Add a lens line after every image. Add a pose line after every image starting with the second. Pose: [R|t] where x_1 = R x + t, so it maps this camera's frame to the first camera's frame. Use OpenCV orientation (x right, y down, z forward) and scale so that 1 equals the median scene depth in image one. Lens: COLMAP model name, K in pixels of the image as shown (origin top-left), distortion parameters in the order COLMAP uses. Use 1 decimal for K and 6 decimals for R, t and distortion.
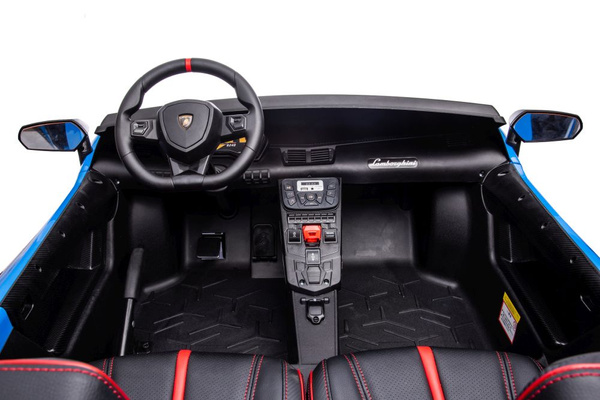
lens RADIAL K [[536.6, 0, 298.4], [0, 536.6, 196.5], [0, 0, 1]] dist [-0.000798, -0.000265]
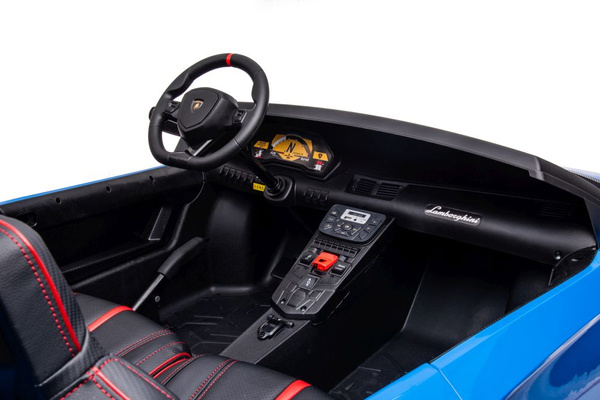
lens RADIAL K [[713.8, 0, 305.1], [0, 713.8, 206.0], [0, 0, 1]] dist [0.084915, 0.000000]
pose [[0.806556, 0.221216, -0.548207, 0.606359], [-0.291831, 0.955466, -0.043805, 0.040144], [0.514102, 0.195315, 0.835195, -0.042214]]
